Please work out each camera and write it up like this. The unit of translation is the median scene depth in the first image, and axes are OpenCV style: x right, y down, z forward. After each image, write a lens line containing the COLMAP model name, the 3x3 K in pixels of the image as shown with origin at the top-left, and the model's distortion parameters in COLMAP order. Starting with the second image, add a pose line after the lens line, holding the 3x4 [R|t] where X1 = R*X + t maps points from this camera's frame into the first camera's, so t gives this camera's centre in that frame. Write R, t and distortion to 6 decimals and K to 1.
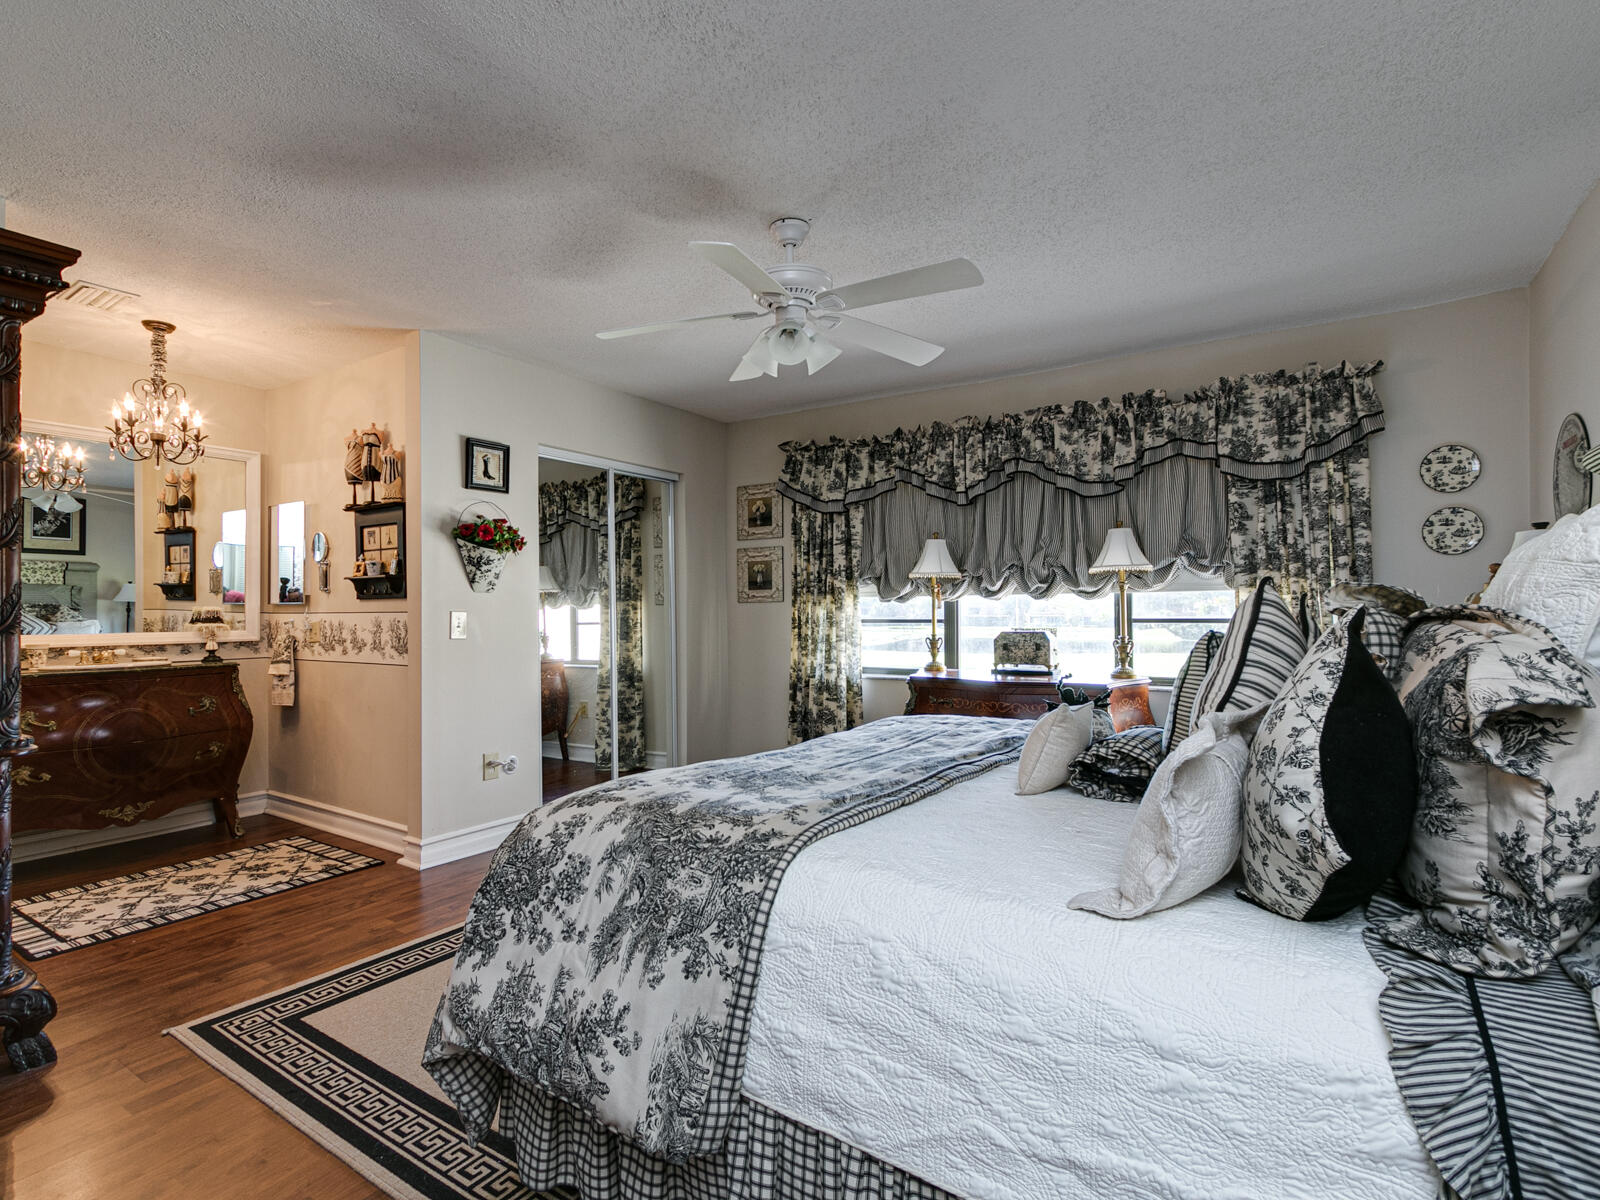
lens RADIAL K [[817.6, 0, 800.0], [0, 817.6, 600.0], [0, 0, 1]] dist [0.006069, 0.000771]
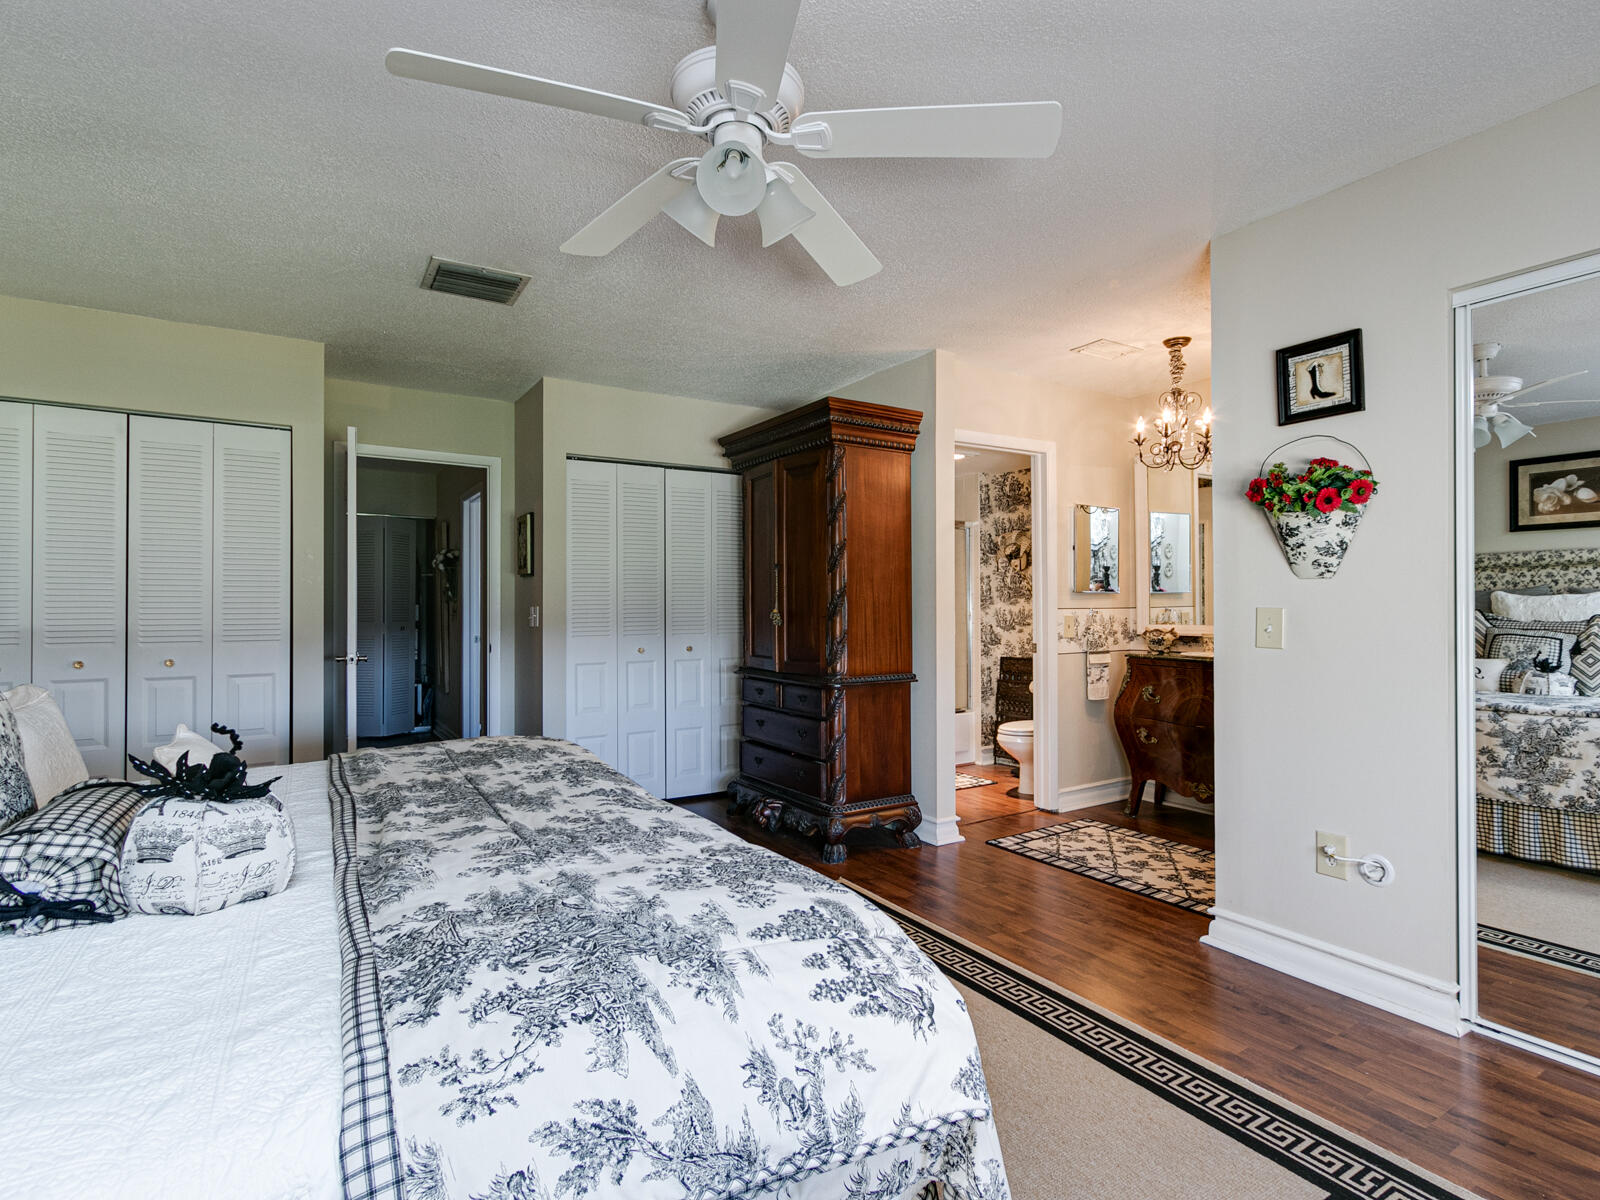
lens RADIAL K [[817.6, 0, 800.0], [0, 817.6, 600.0], [0, 0, 1]] dist [0.006069, 0.000771]
pose [[-0.430592, -0.005463, -0.902530, 0.434902], [0.008871, 0.999908, -0.010285, 0.012937], [0.902503, -0.012435, -0.430504, 1.080071]]
